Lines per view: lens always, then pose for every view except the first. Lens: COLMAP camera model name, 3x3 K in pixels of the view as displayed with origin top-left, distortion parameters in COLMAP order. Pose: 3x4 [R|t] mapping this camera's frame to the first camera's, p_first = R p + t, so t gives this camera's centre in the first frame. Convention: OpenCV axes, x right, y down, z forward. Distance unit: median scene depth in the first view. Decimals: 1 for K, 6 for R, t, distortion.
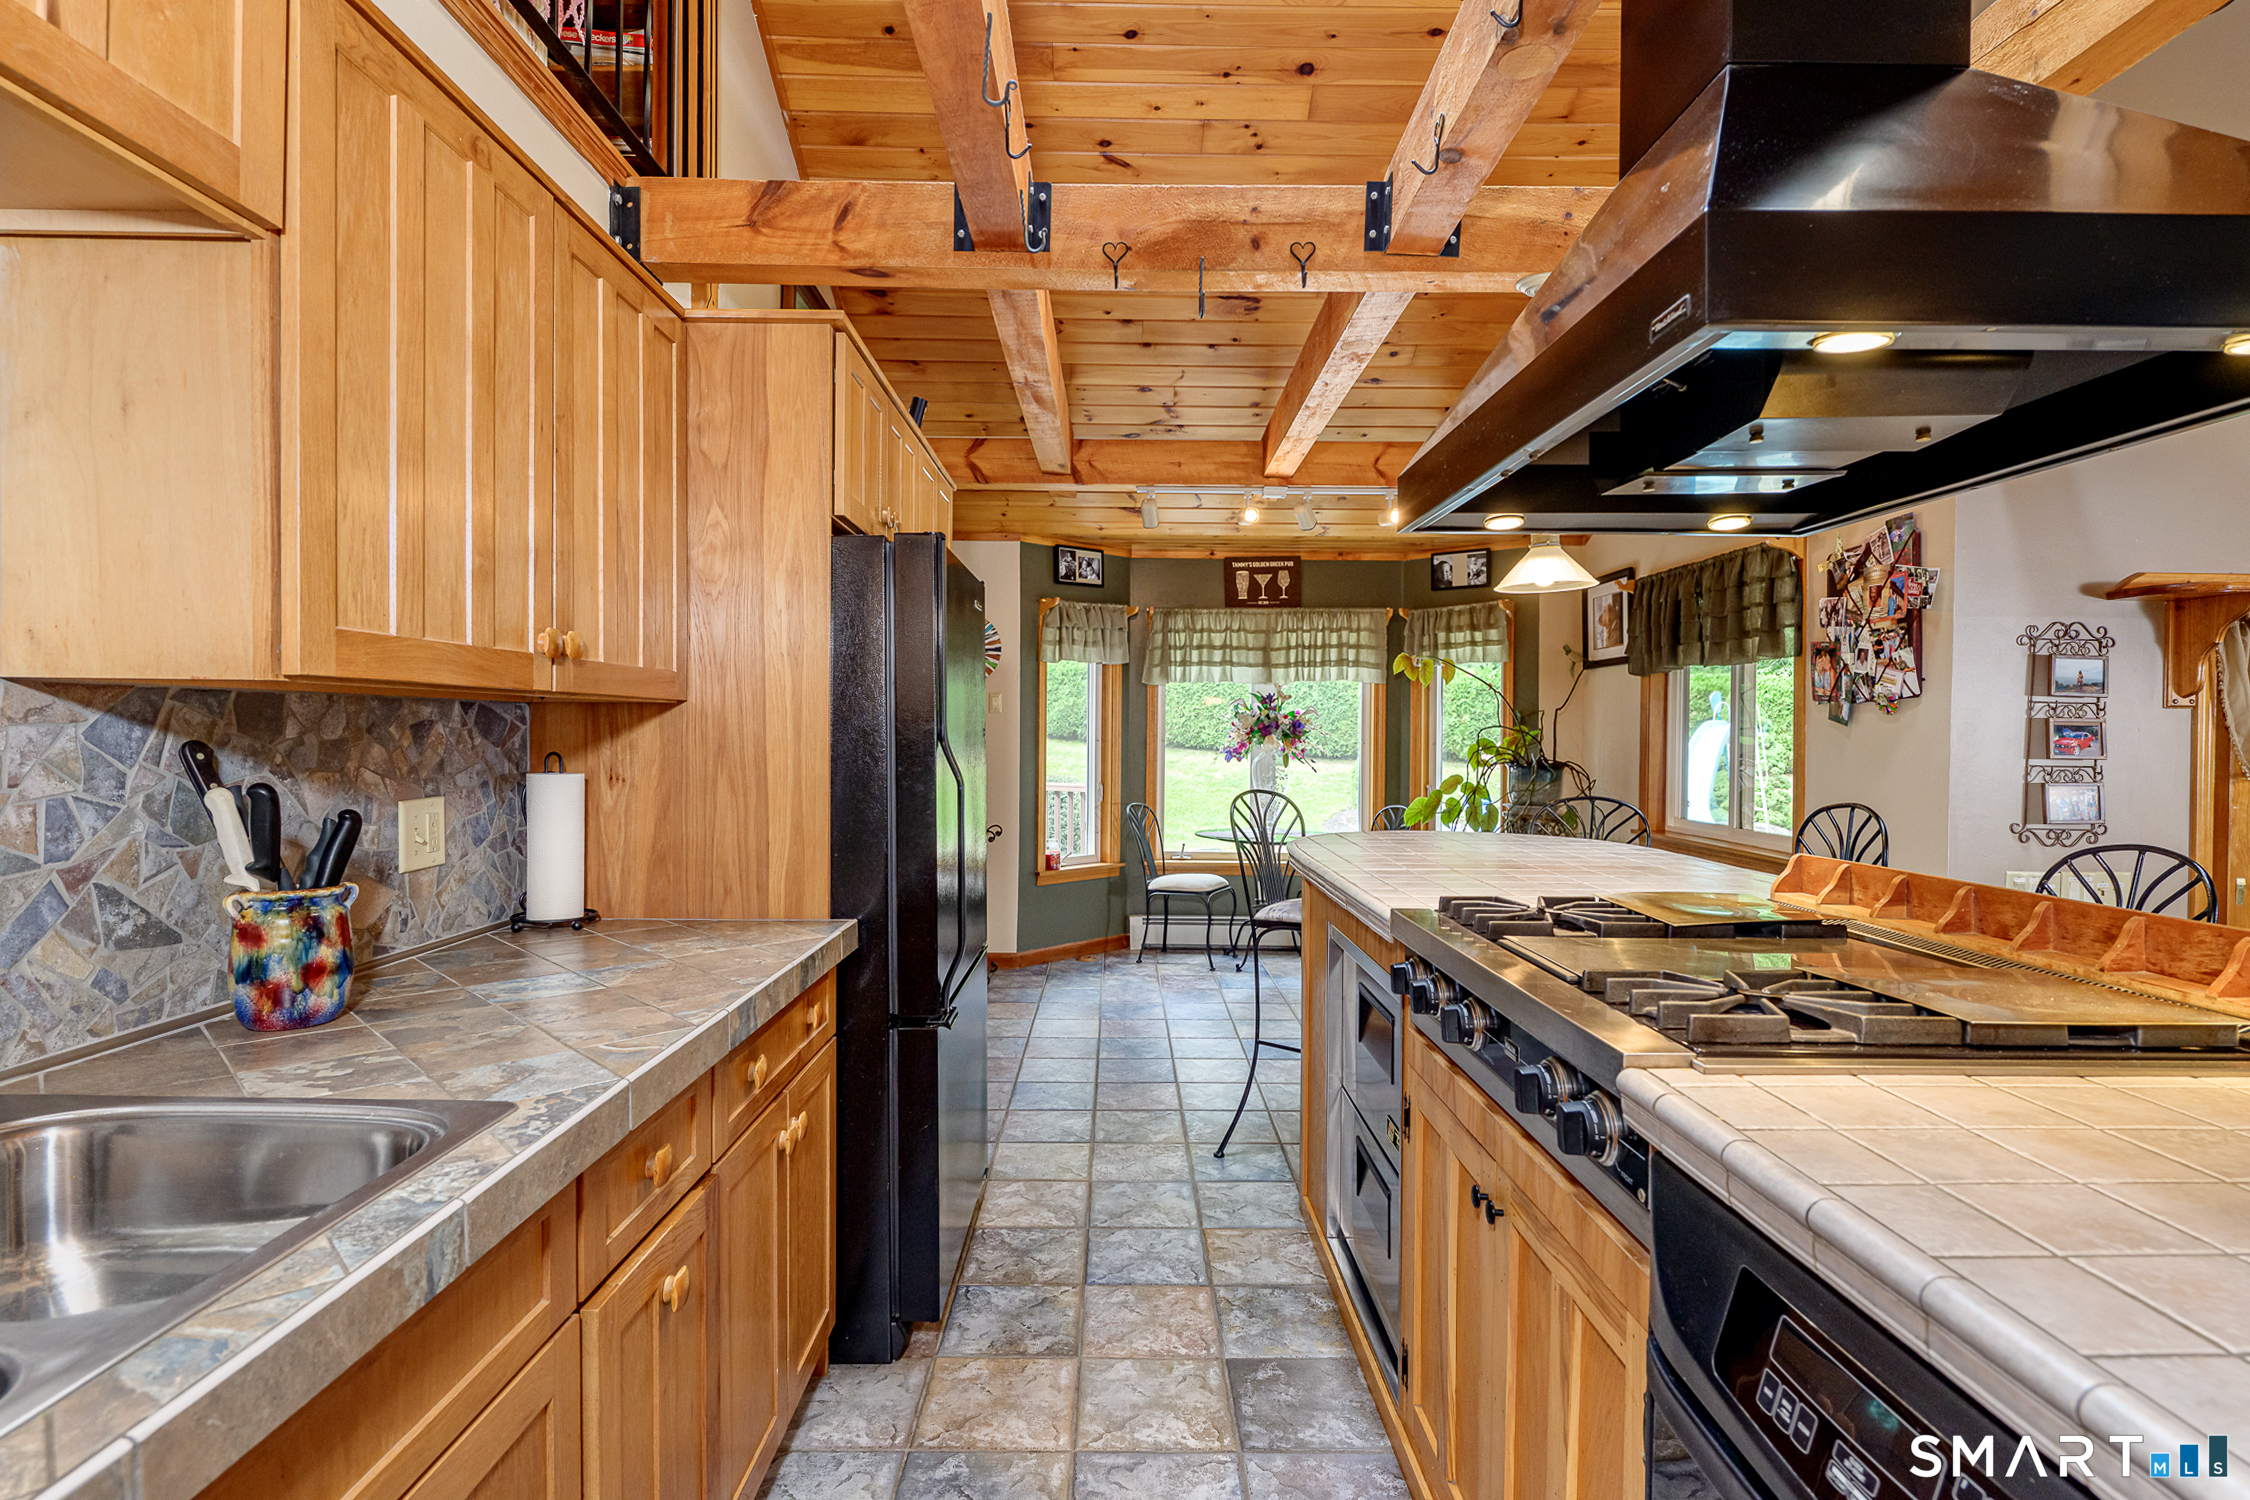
lens RADIAL K [[1103.3, 0, 1125.0], [0, 1103.3, 750.0], [0, 0, 1]] dist [-0.005111, -0.001816]
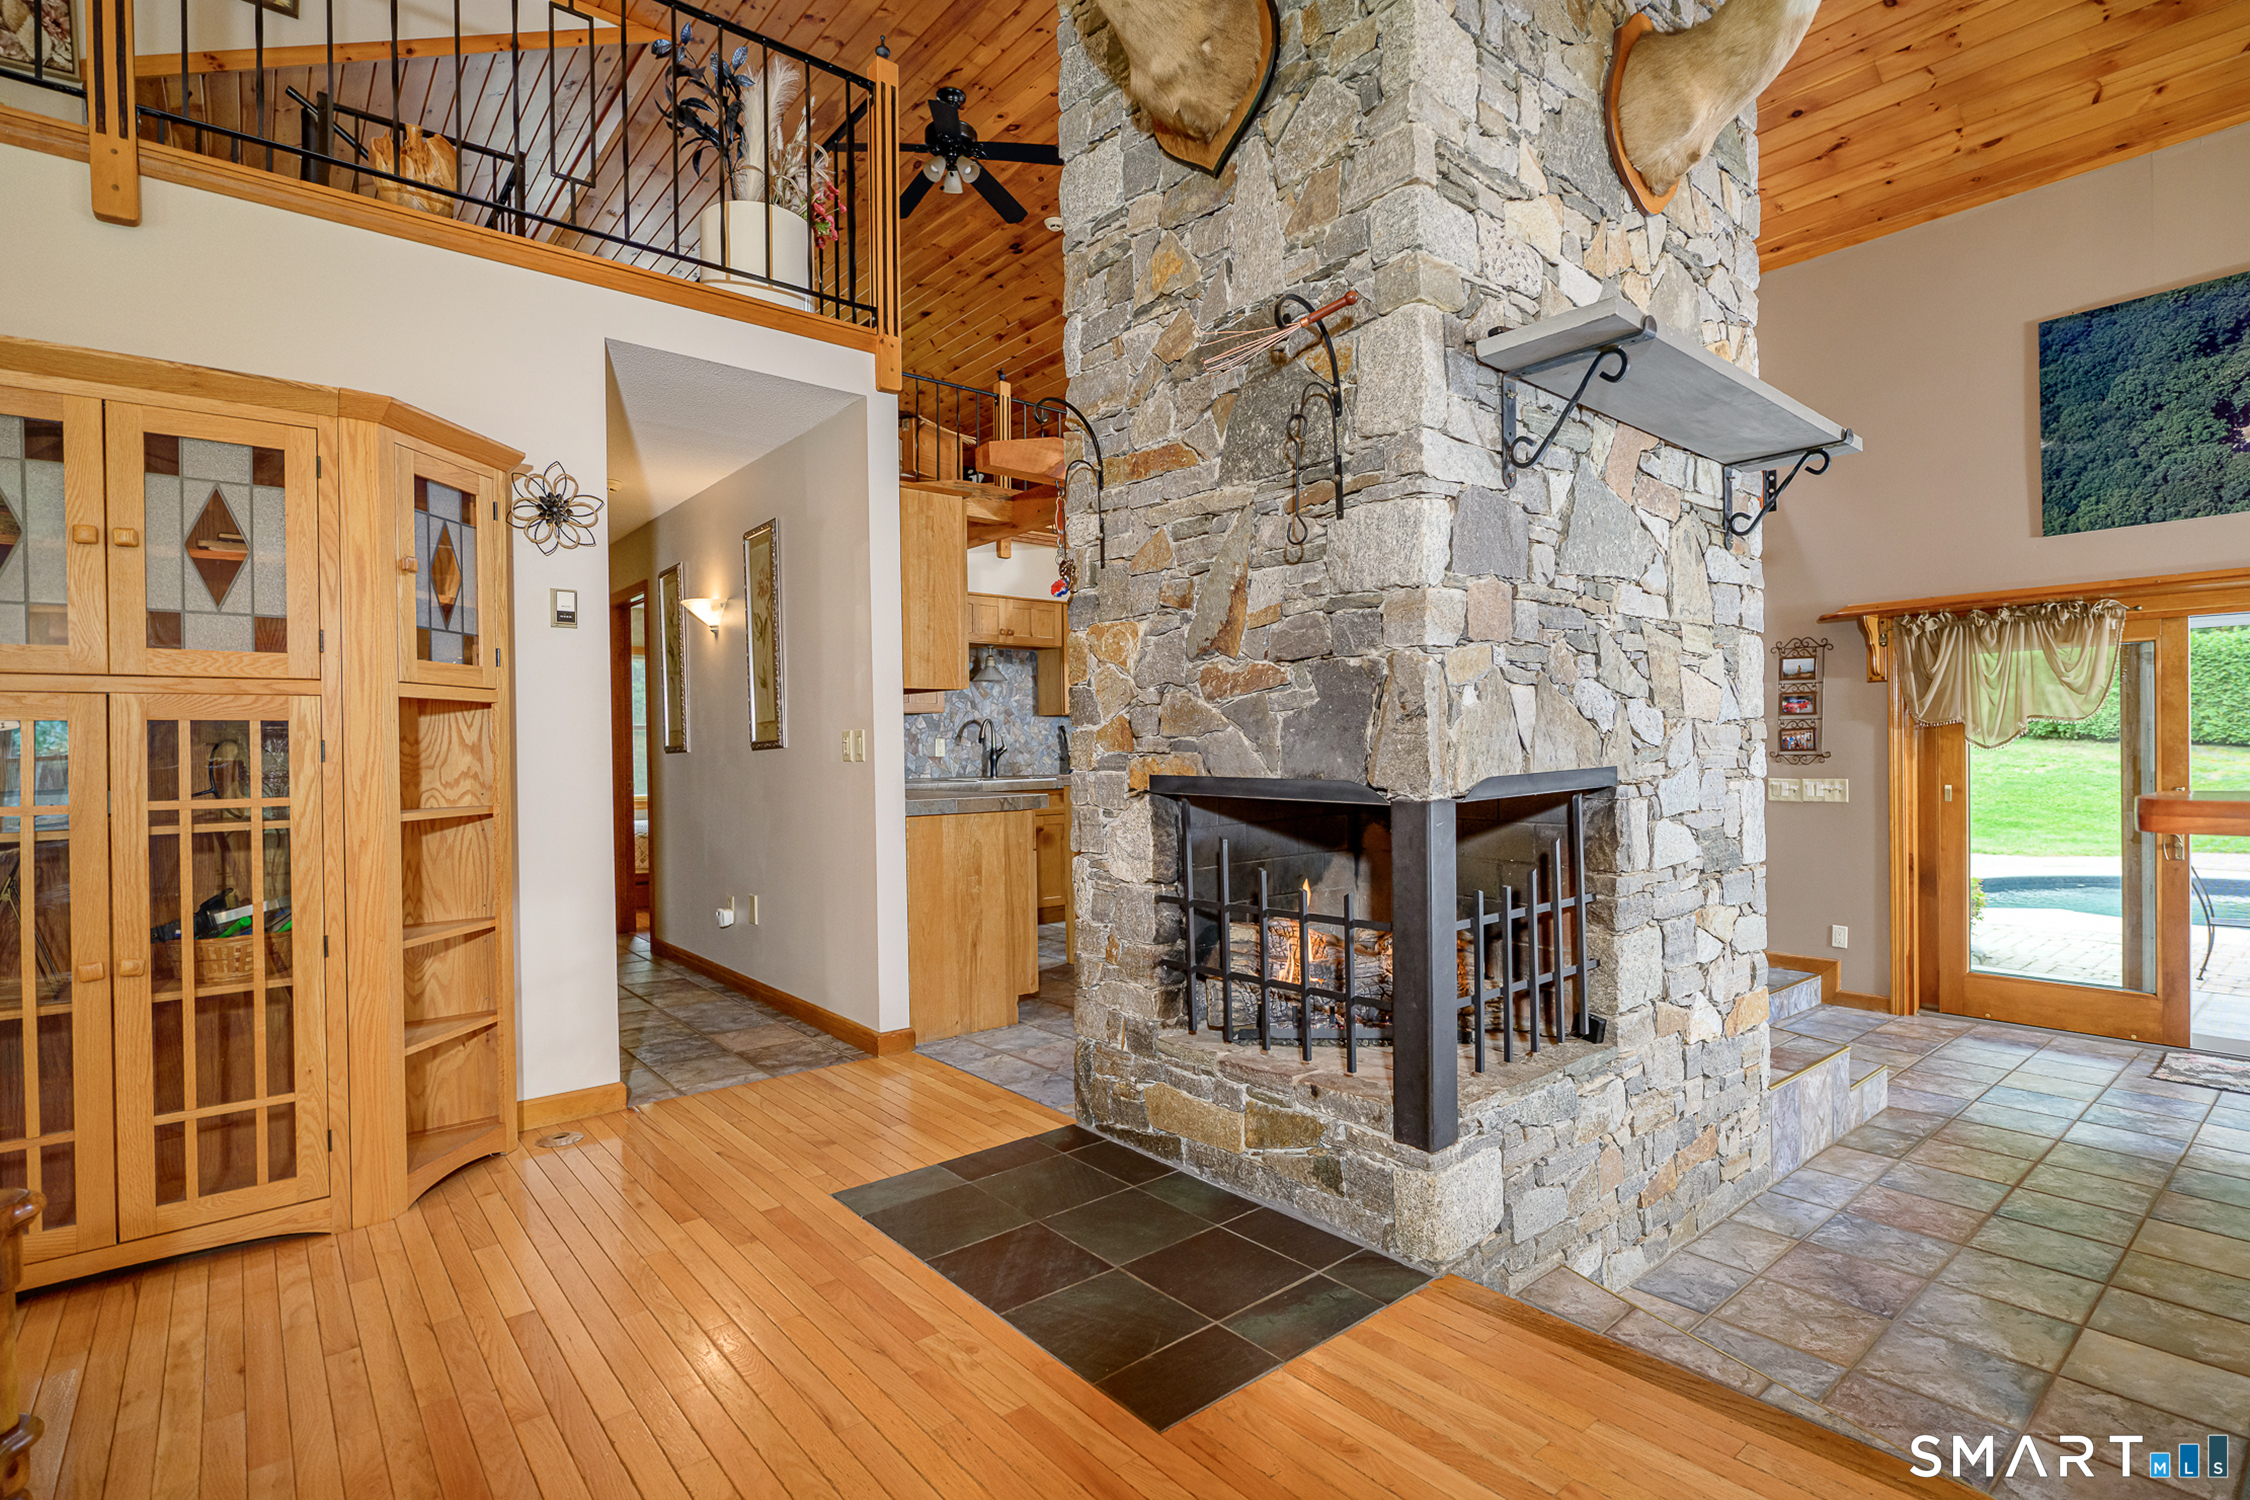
lens RADIAL K [[1080.8, 0, 1130.3], [0, 1080.8, 754.5], [0, 0, 1]] dist [-0.004193, -0.001124]
pose [[0.634307, -0.012592, -0.772979, 1.456342], [0.006929, 0.999920, -0.010603, 0.080185], [0.773050, 0.001370, 0.634343, -0.906446]]
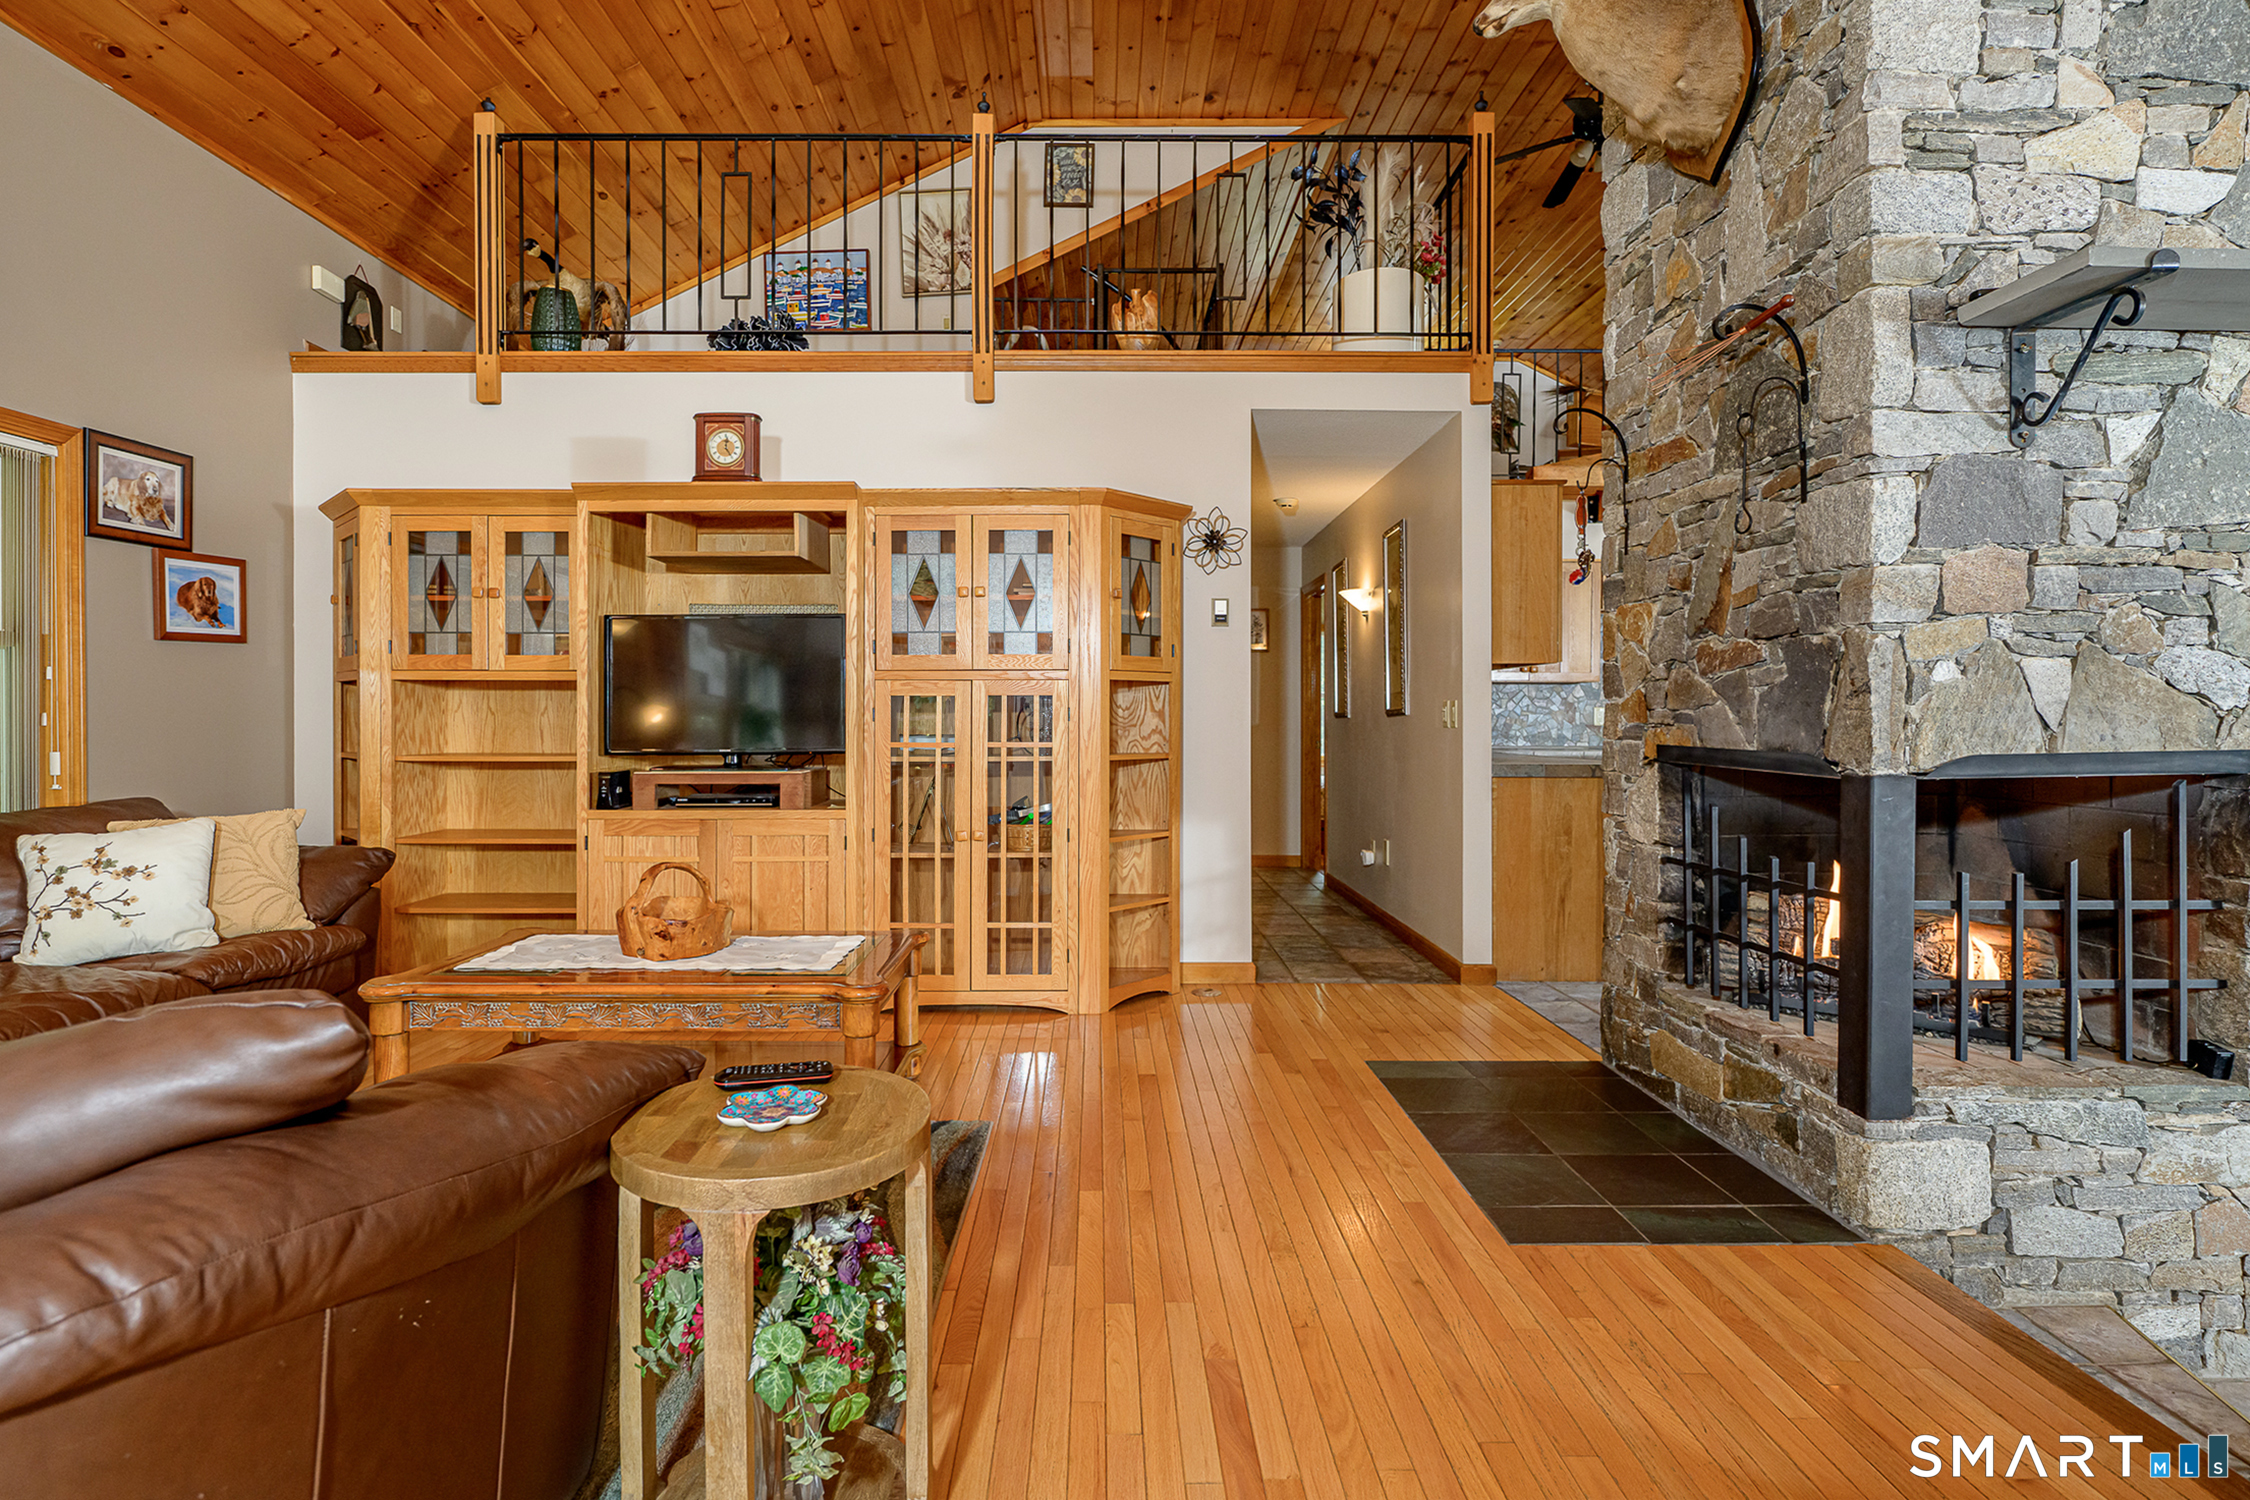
lens RADIAL K [[1101.3, 0, 1093.8], [0, 1101.3, 724.6], [0, 0, 1]] dist [-0.003886, -0.000978]
pose [[-0.009092, -0.003437, -0.999953, 1.743031], [-0.016424, 0.999860, -0.003287, 0.081182], [0.999824, 0.016393, -0.009147, -0.828587]]
